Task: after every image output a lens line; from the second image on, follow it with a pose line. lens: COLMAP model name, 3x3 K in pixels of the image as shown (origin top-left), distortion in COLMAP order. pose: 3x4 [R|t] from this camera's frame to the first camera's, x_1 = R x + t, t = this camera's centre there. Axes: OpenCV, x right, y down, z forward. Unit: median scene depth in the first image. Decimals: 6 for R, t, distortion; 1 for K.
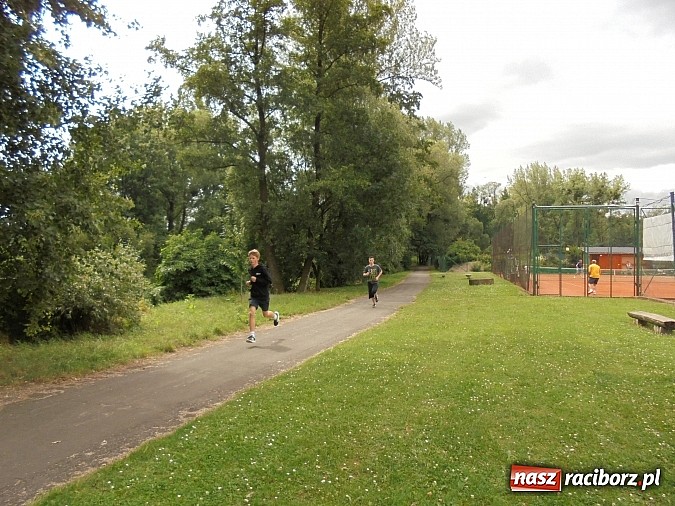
lens RADIAL K [[518.2, 0, 334.2], [0, 518.2, 247.5], [0, 0, 1]] dist [-0.101854, 0.090758]
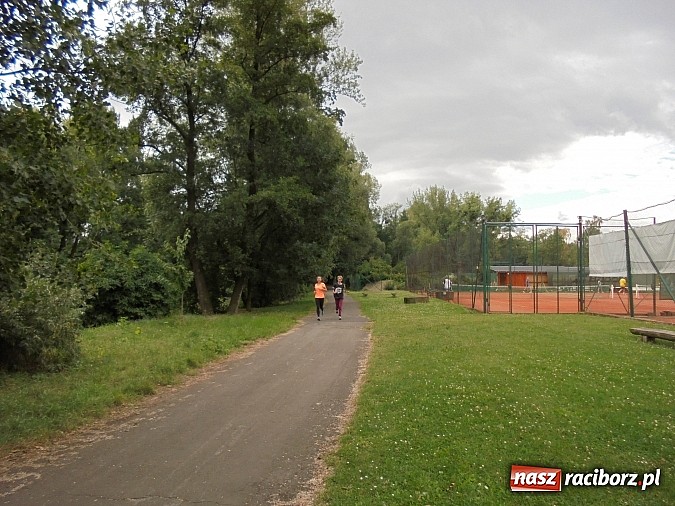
lens RADIAL K [[518.2, 0, 337.1], [0, 518.2, 254.5], [0, 0, 1]] dist [-0.101854, 0.090758]
pose [[0.979484, 0.008284, 0.201351, -0.079289], [-0.003463, 0.999699, -0.024280, 0.005765], [-0.201492, 0.023085, 0.979218, 0.079128]]
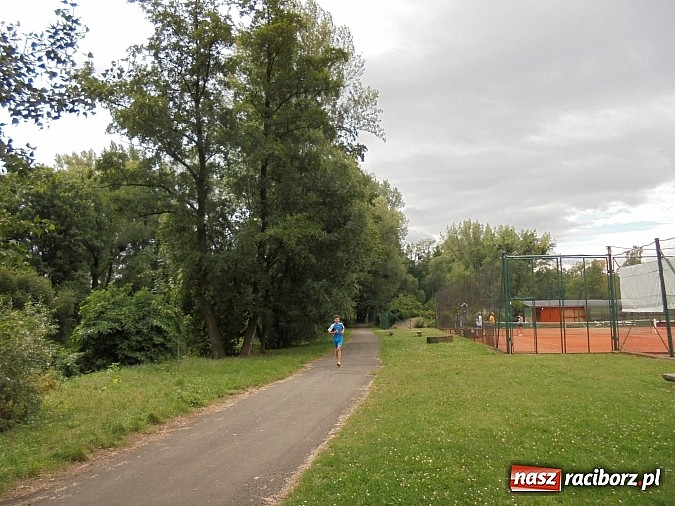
lens RADIAL K [[518.2, 0, 336.5], [0, 518.2, 251.4], [0, 0, 1]] dist [-0.101854, 0.090758]
pose [[0.991129, 0.001659, 0.132890, -0.031116], [0.012098, 0.994645, -0.102644, 0.002332], [-0.132348, 0.103341, 0.985801, 0.111799]]
